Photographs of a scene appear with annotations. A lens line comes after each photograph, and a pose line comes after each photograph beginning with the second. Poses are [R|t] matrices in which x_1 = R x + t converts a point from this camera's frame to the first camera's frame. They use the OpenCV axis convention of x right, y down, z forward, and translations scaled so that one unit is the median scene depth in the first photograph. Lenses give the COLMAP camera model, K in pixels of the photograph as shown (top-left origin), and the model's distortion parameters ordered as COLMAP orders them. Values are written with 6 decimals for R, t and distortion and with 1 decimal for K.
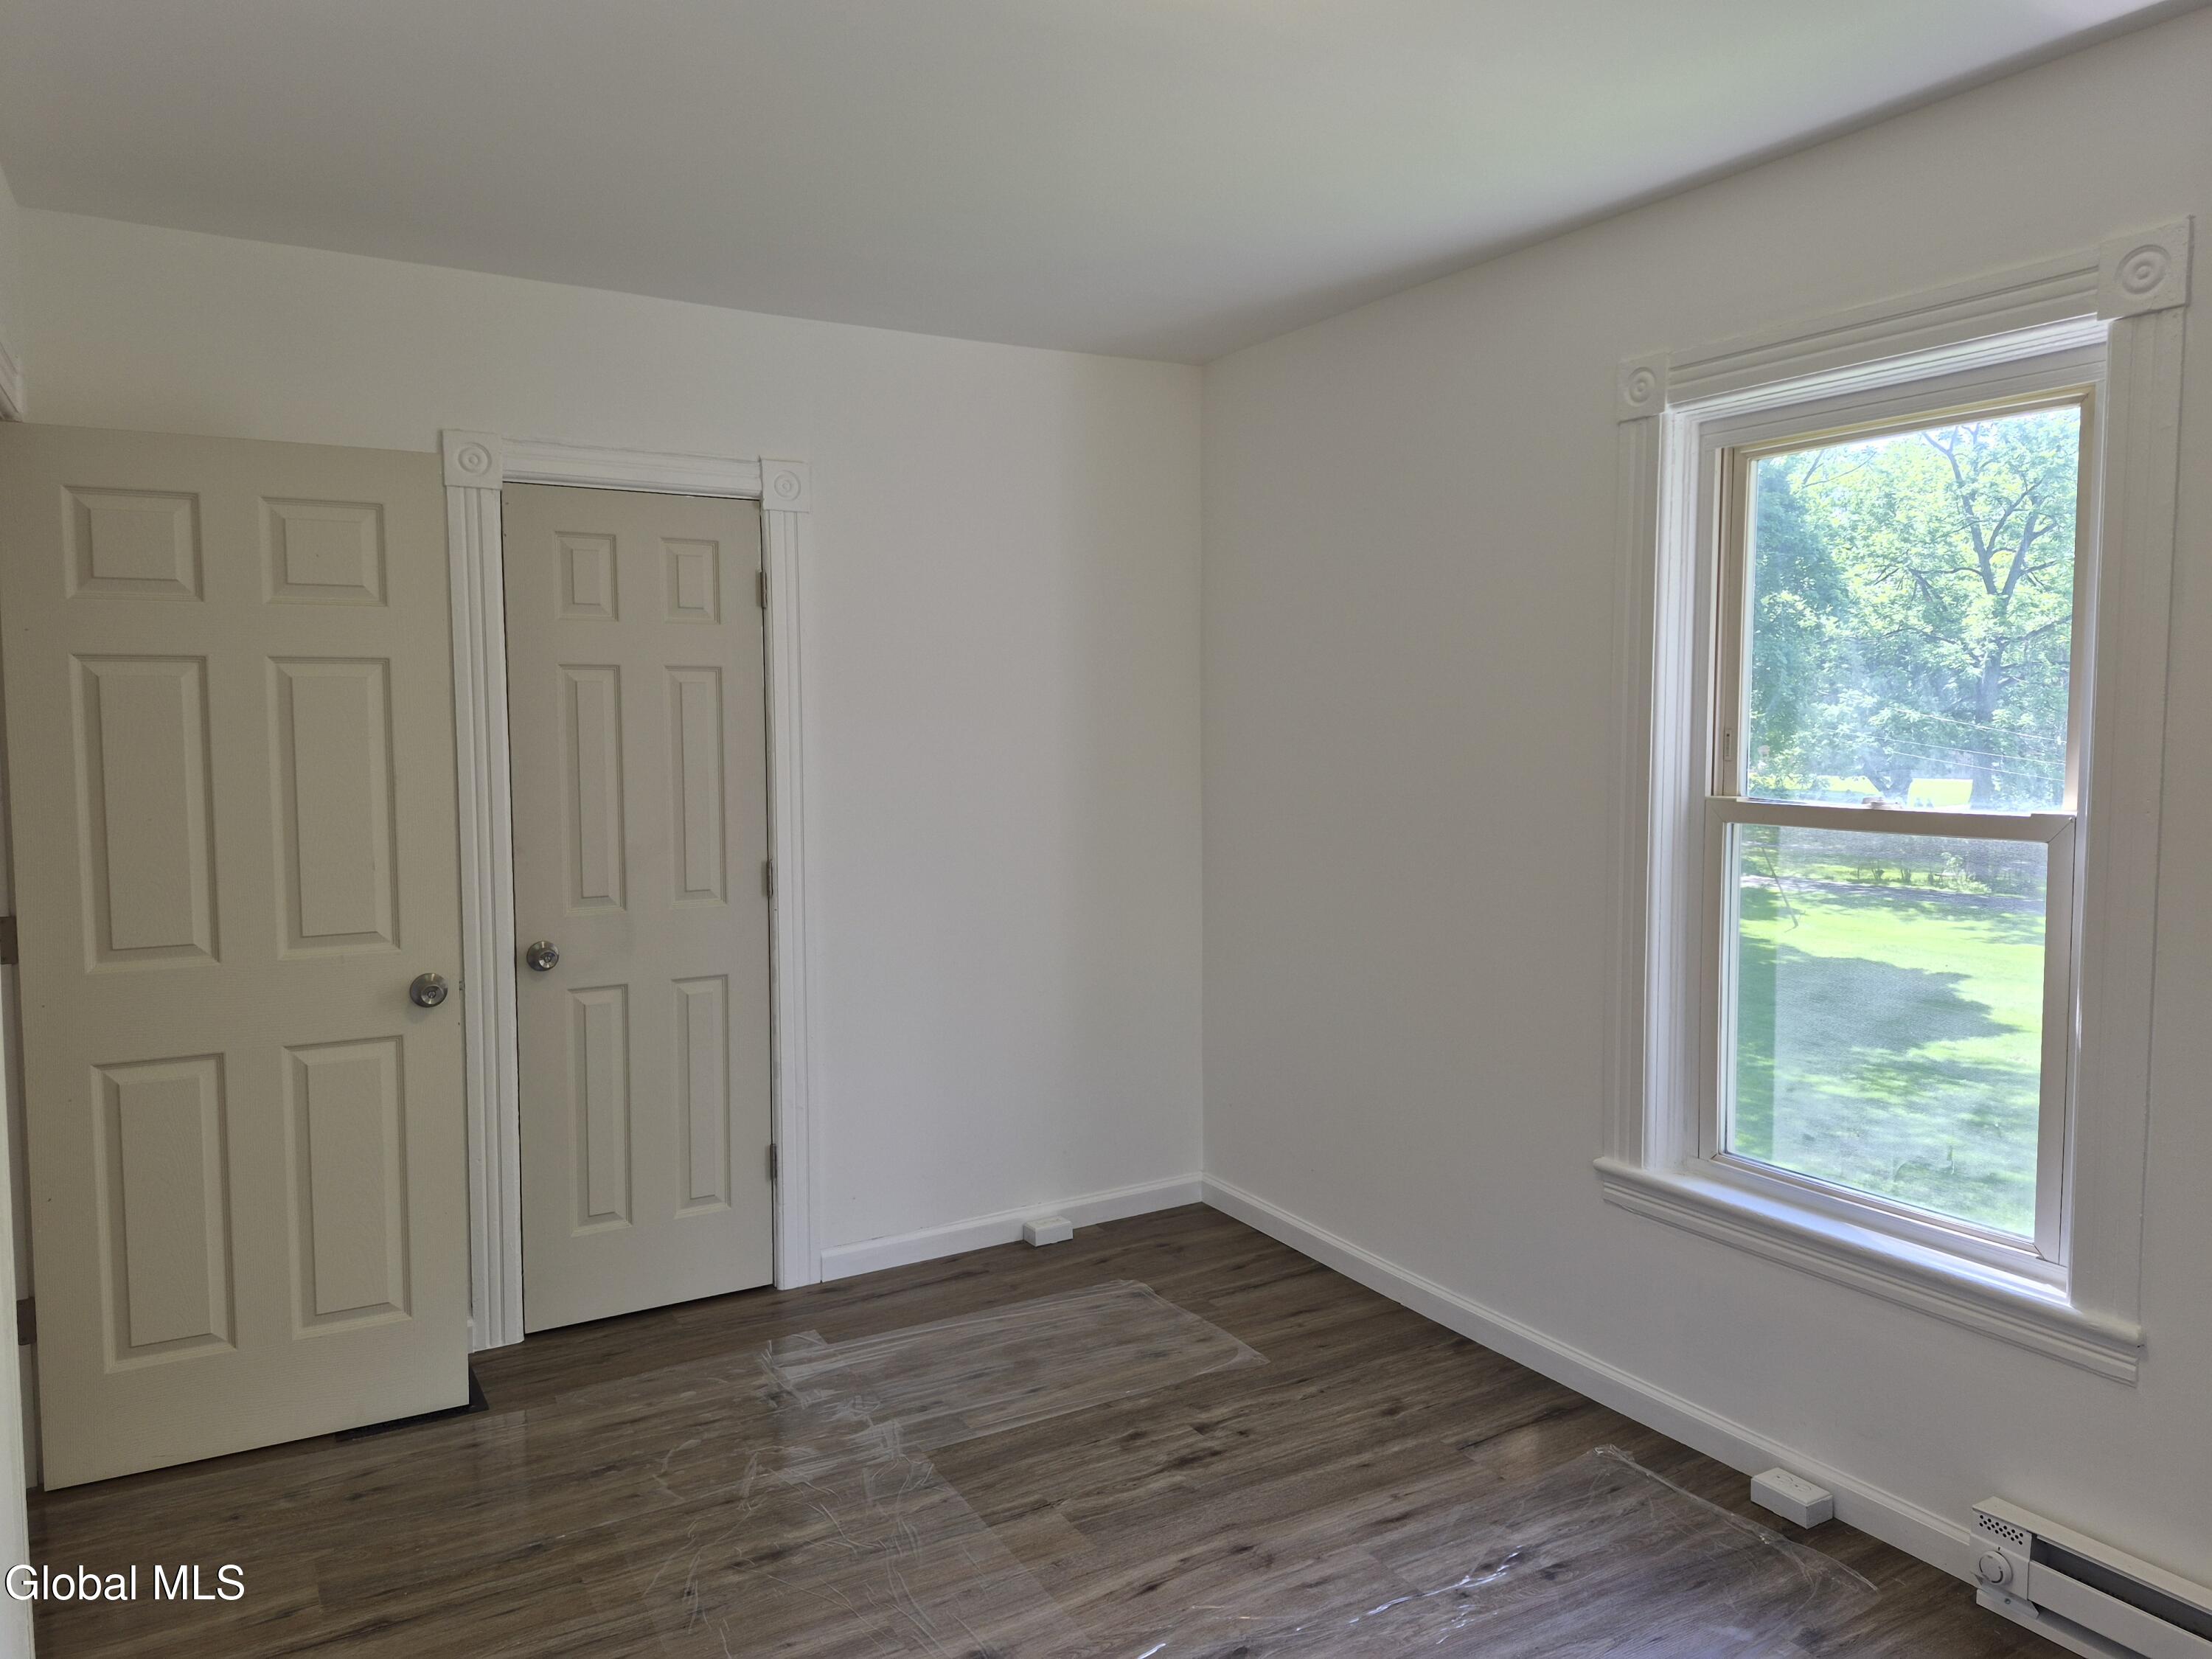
lens RADIAL K [[1545.2, 0, 1110.5], [0, 1545.2, 835.1], [0, 0, 1]] dist [0.063410, -0.045851]
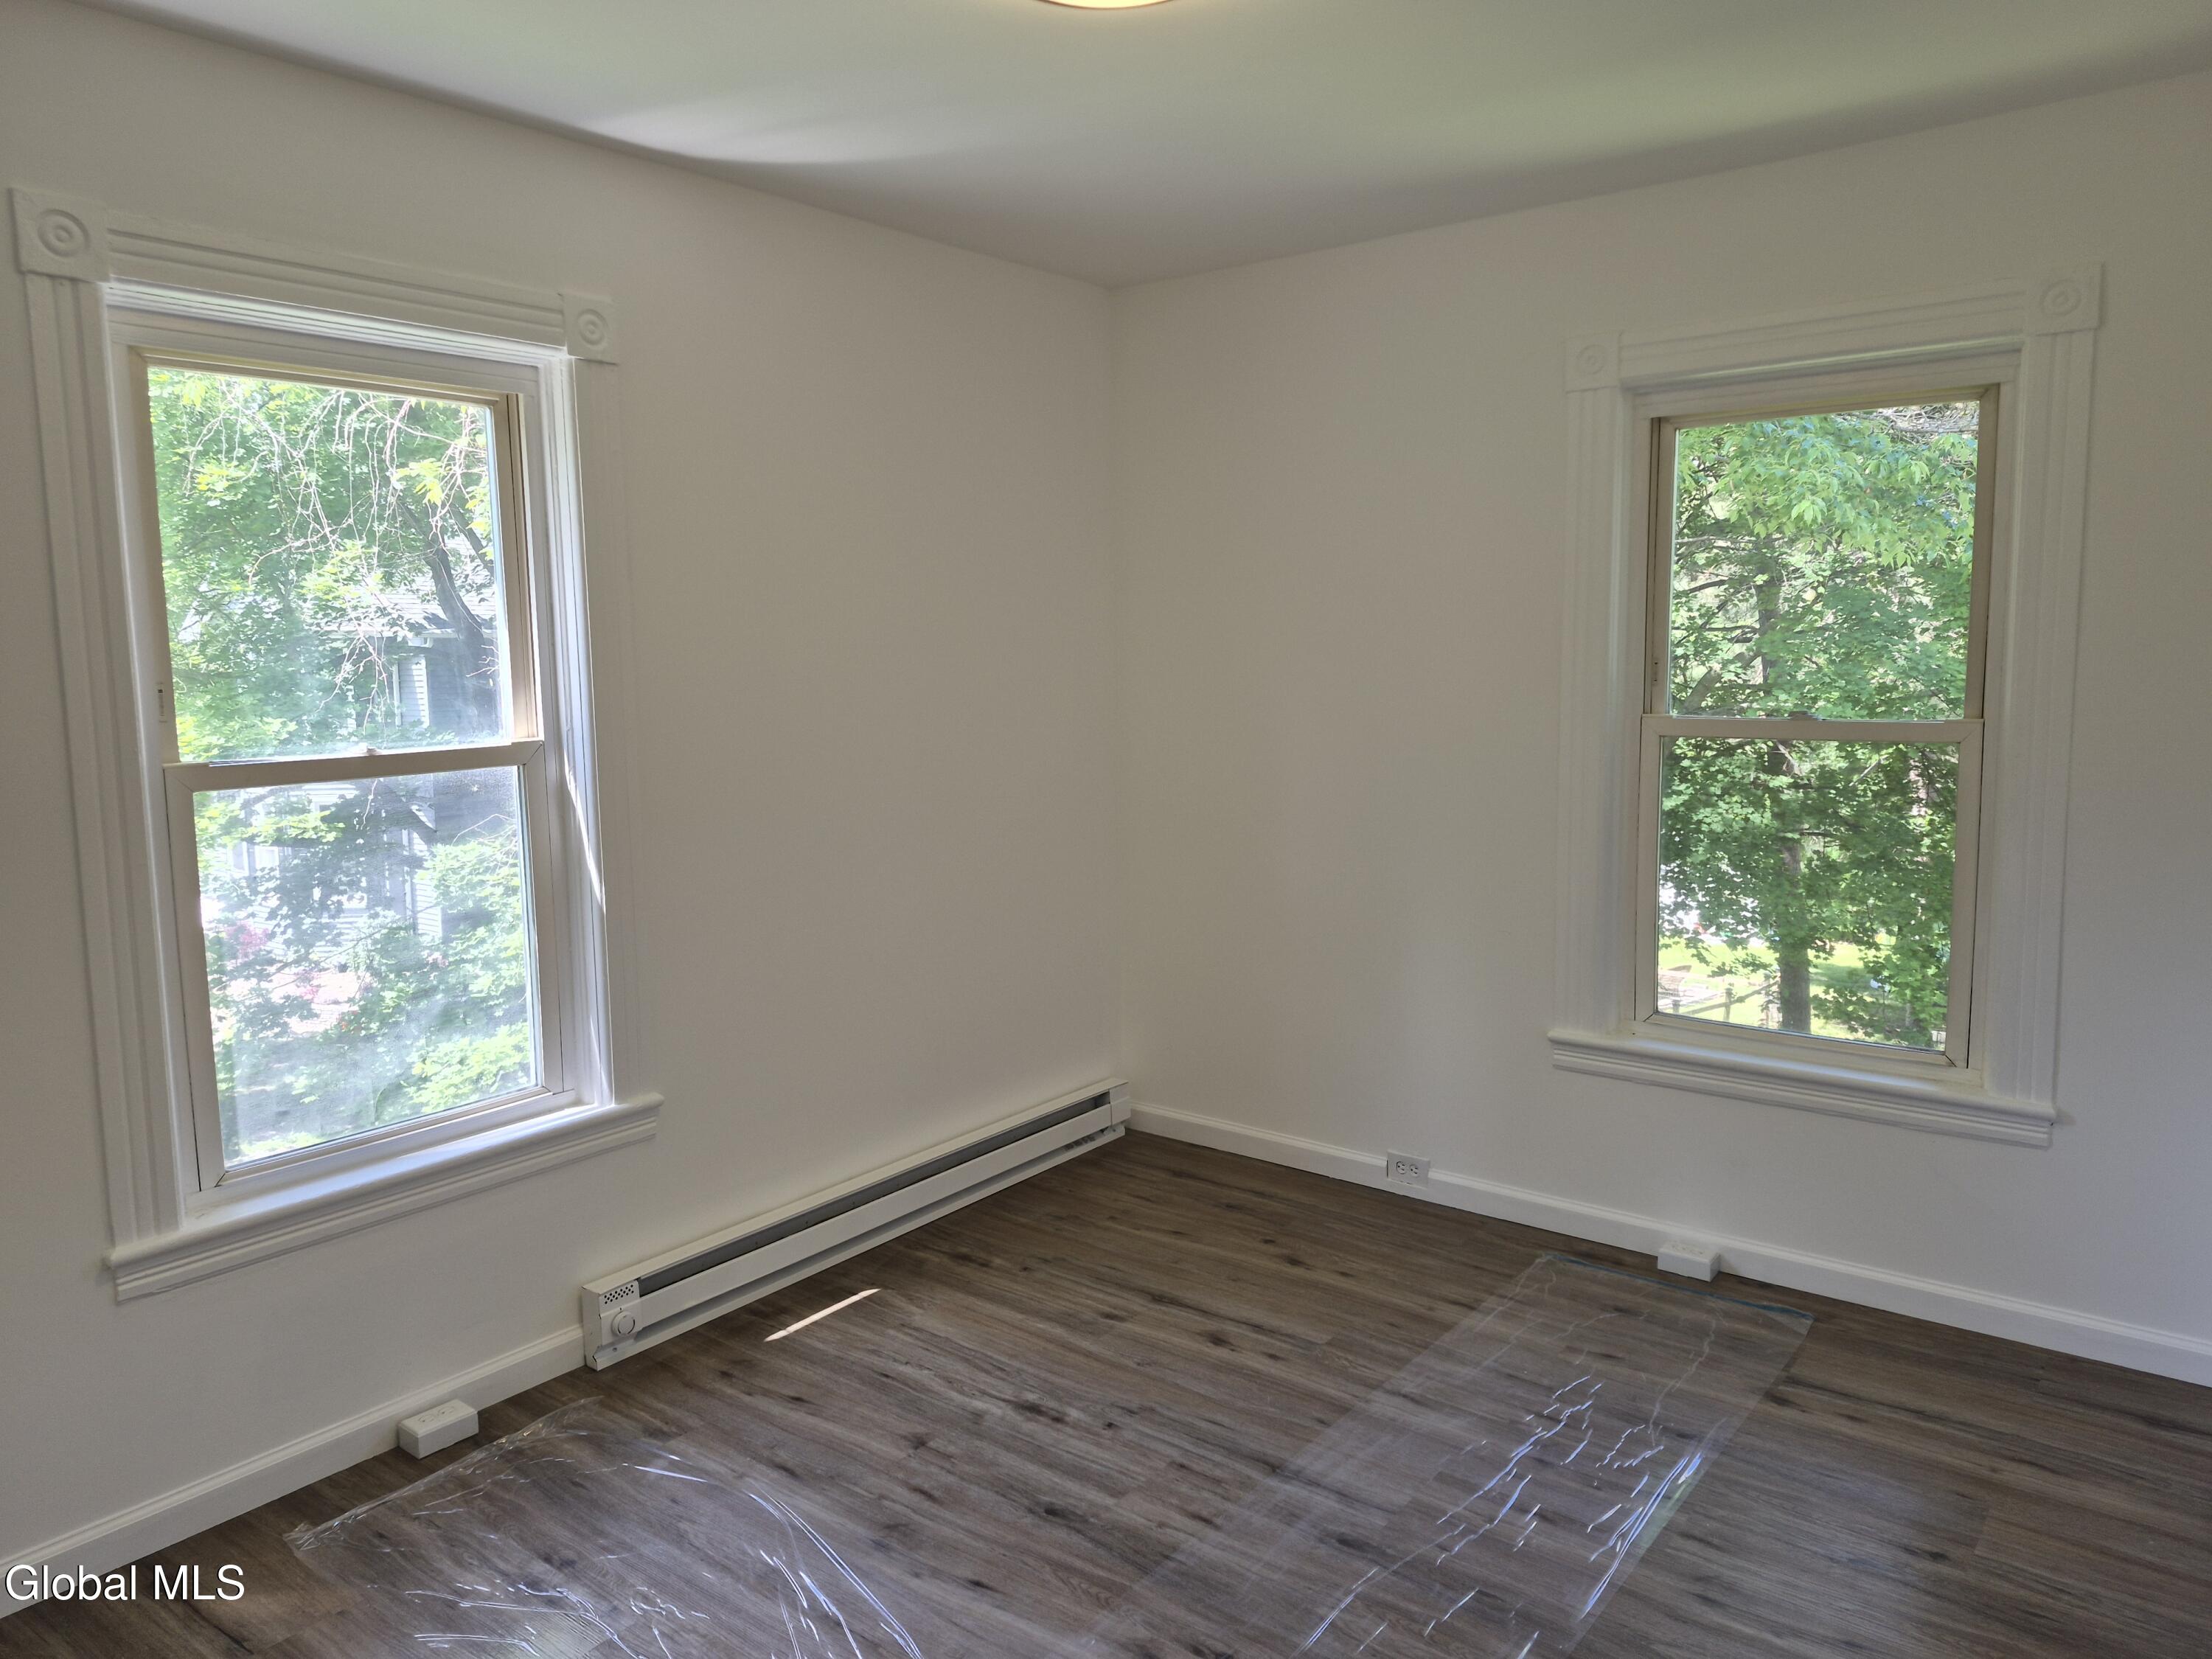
lens RADIAL K [[1545.2, 0, 1116.1], [0, 1545.2, 820.8], [0, 0, 1]] dist [0.063410, -0.045851]
pose [[-0.361765, -0.108045, 0.925987, -0.676425], [0.086093, 0.985145, 0.148582, -0.089109], [-0.928286, 0.133473, -0.347089, 0.951619]]
